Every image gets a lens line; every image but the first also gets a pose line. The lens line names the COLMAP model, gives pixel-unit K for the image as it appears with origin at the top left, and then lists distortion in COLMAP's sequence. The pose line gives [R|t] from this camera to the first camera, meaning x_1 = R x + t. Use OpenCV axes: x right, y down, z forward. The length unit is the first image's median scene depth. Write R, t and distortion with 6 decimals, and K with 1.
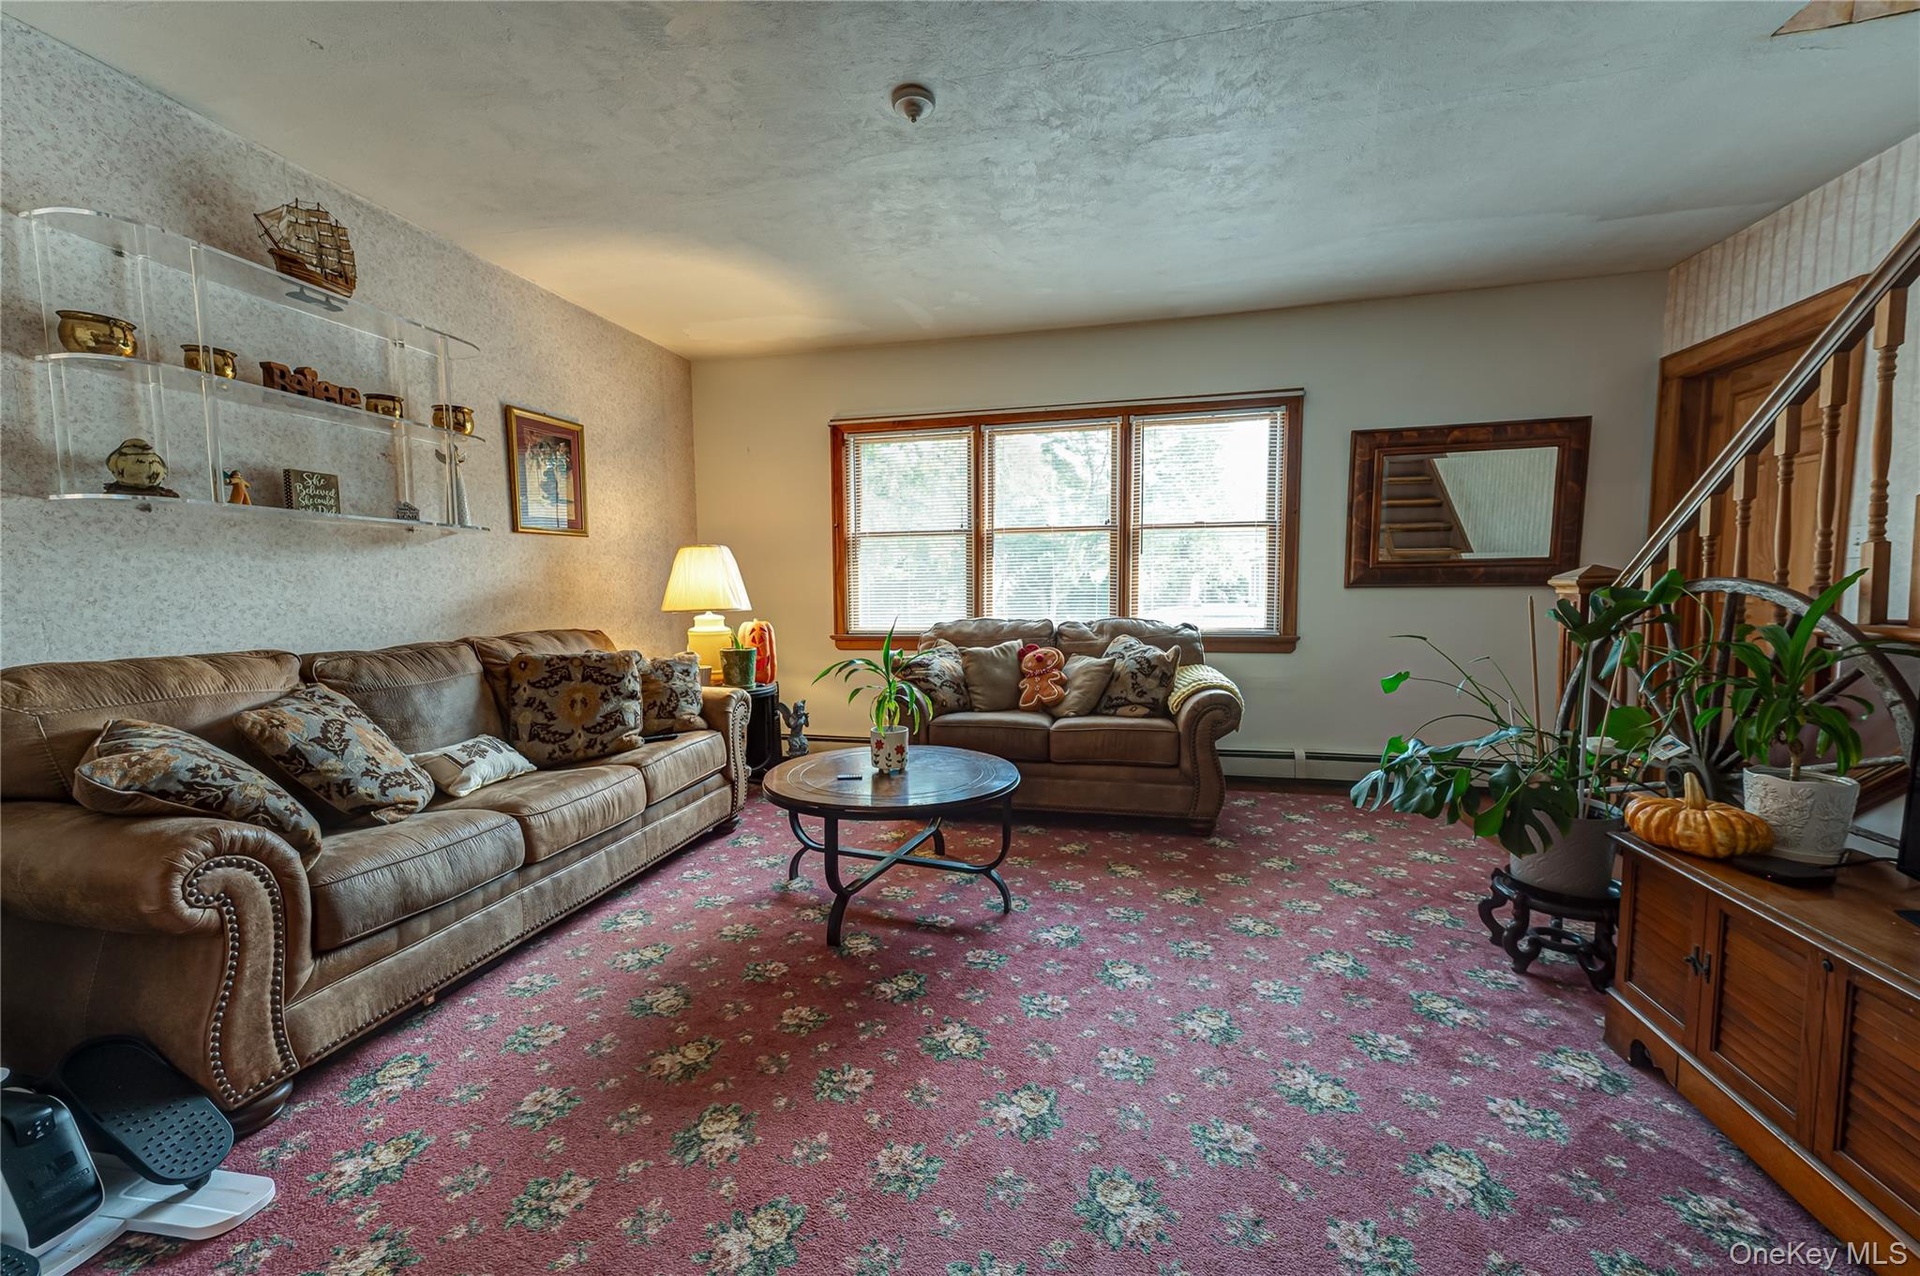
lens RADIAL K [[760.0, 0, 954.9], [0, 760.0, 631.6], [0, 0, 1]] dist [-0.012660, 0.000835]
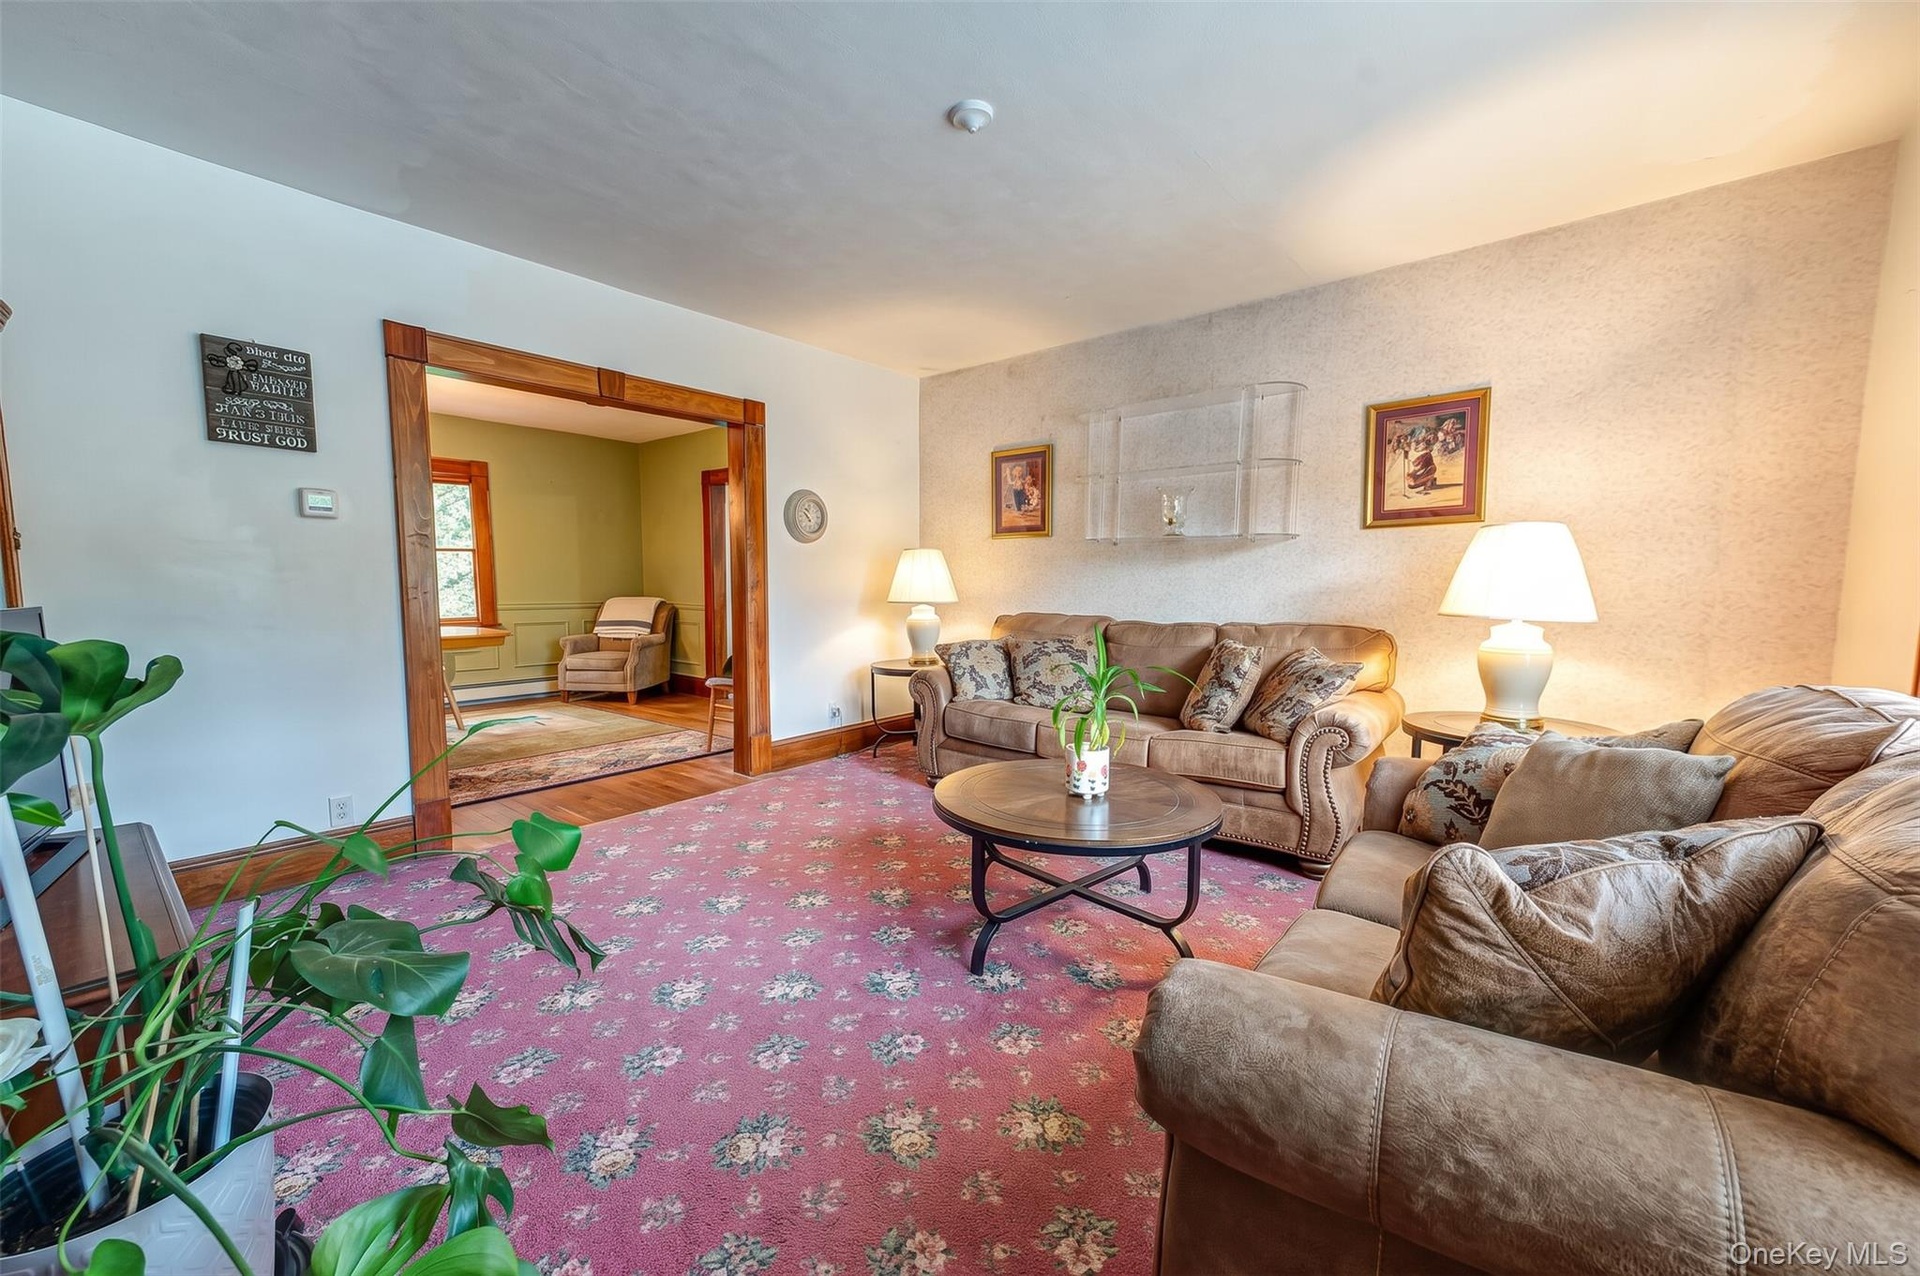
lens RADIAL K [[760.0, 0, 954.9], [0, 760.0, 631.6], [0, 0, 1]] dist [-0.012660, 0.000835]
pose [[-0.466958, 0.073173, -0.881247, 0.551843], [-0.040276, 0.993776, 0.103859, -0.070698], [0.883362, 0.083991, -0.461105, 0.914644]]
